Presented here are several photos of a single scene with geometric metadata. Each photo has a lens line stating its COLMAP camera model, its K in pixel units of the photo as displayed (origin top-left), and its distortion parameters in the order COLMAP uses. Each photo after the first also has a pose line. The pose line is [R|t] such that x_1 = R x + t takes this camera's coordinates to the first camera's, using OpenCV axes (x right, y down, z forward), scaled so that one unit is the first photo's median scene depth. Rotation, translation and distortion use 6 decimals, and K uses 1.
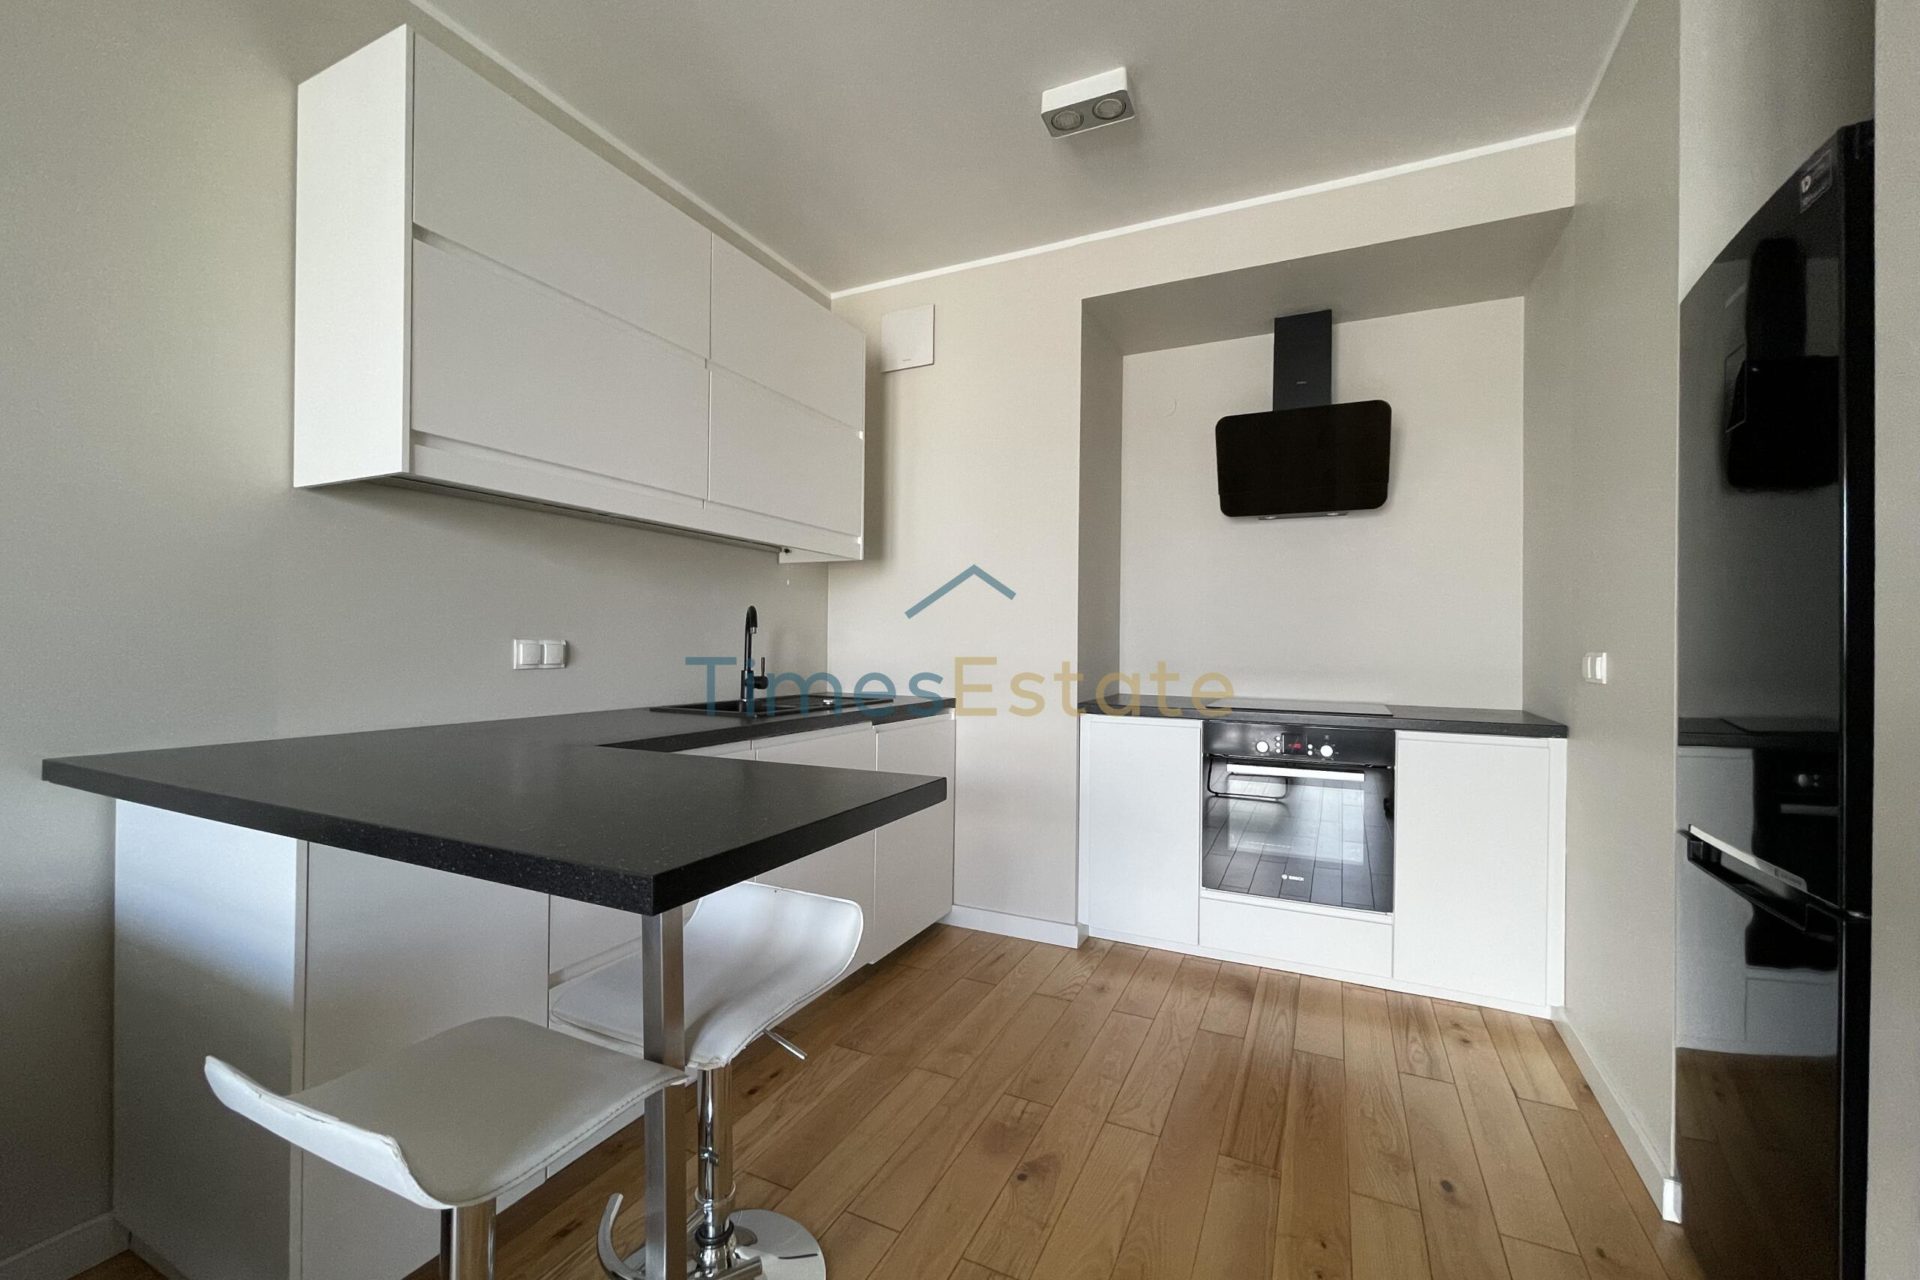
lens RADIAL K [[775.4, 0, 955.6], [0, 775.4, 640.3], [0, 0, 1]] dist [-0.000095, 0.000275]
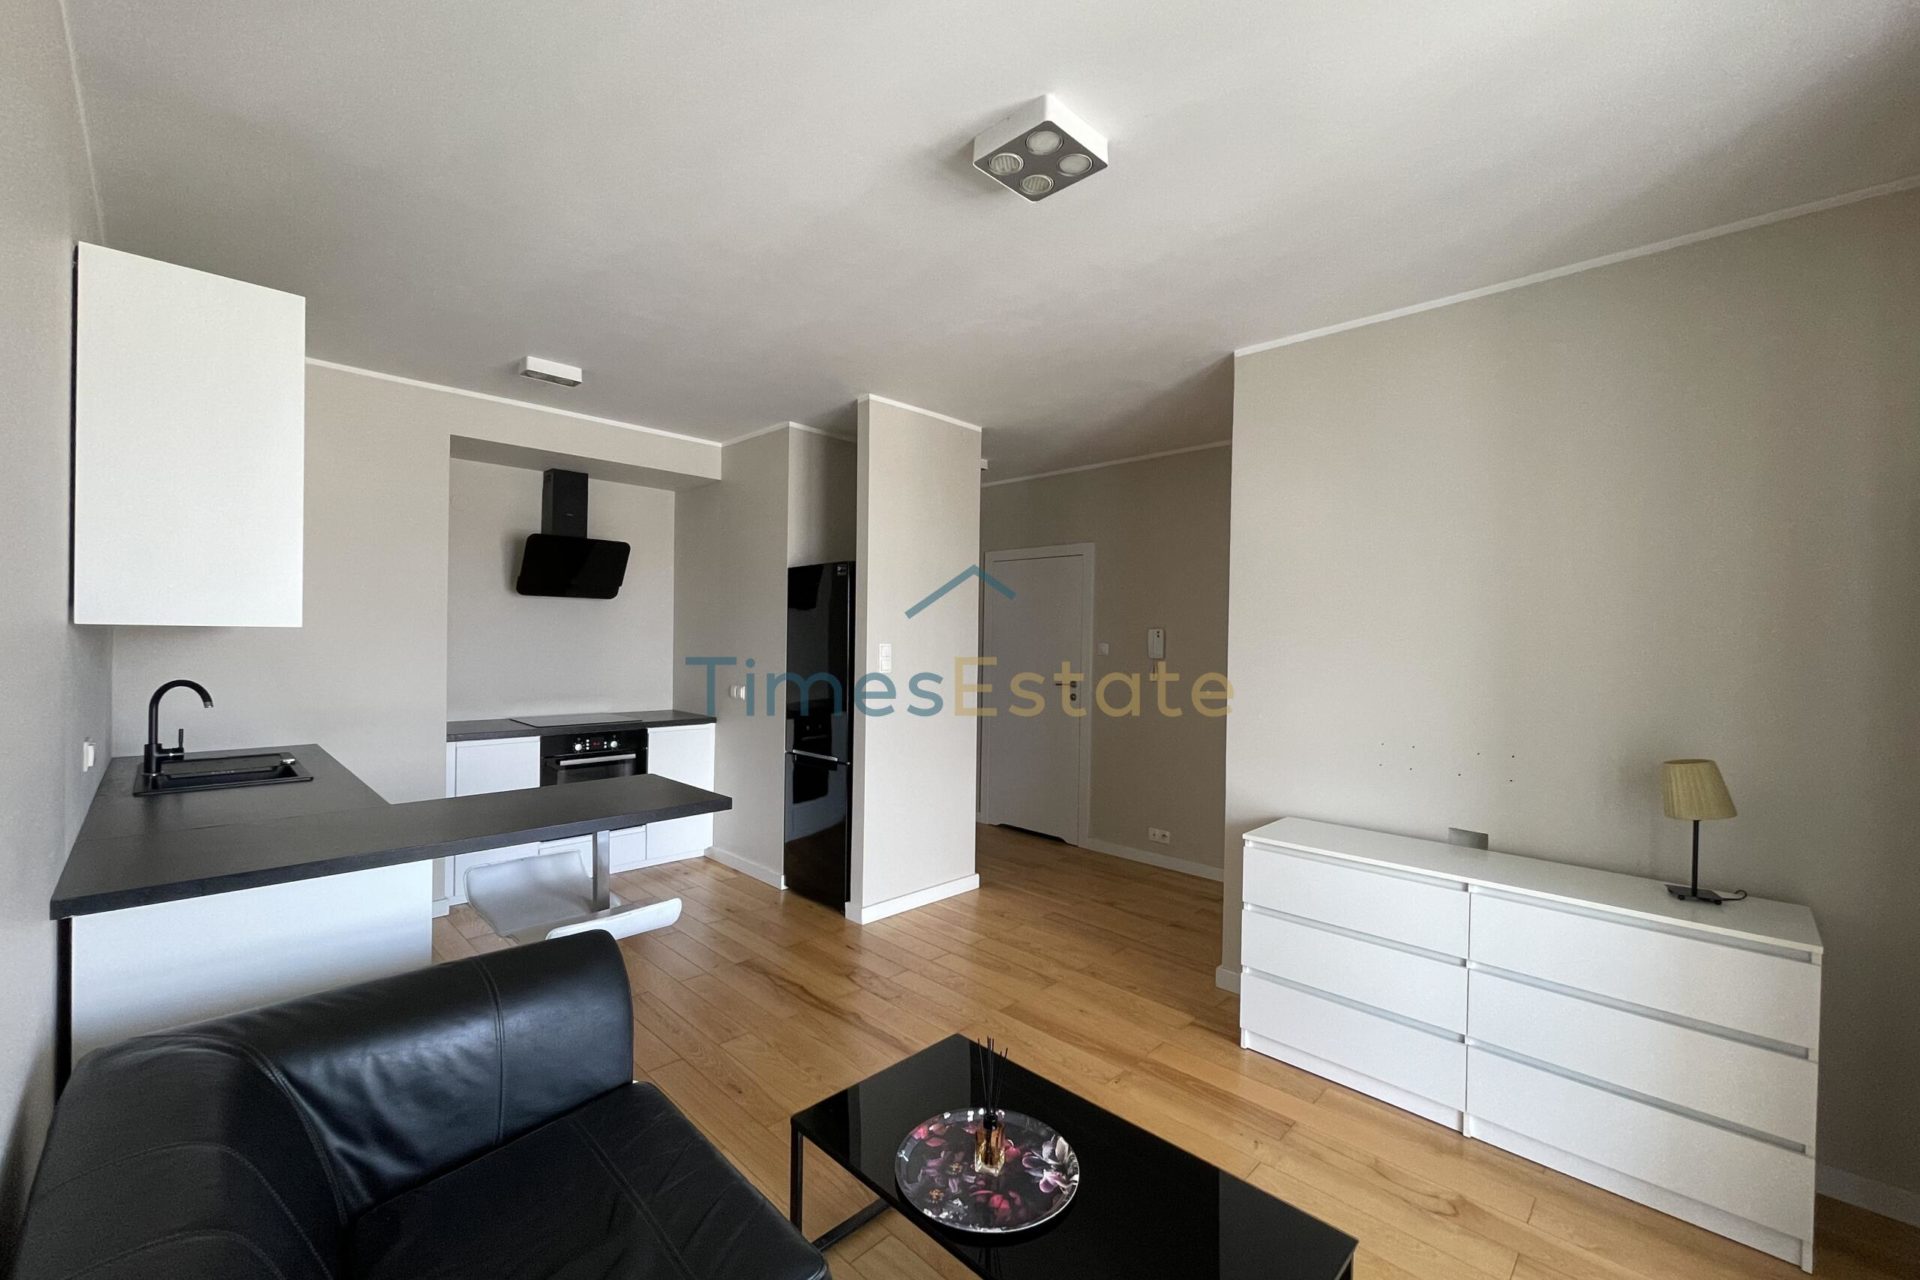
lens RADIAL K [[757.5, 0, 960.0], [0, 757.5, 640.0], [0, 0, 1]] dist [0.001842, 0.000274]
pose [[0.325941, -0.007537, 0.945360, -0.873270], [-0.016773, 0.999765, 0.013754, -0.128267], [-0.945241, -0.020340, 0.325738, -0.294538]]
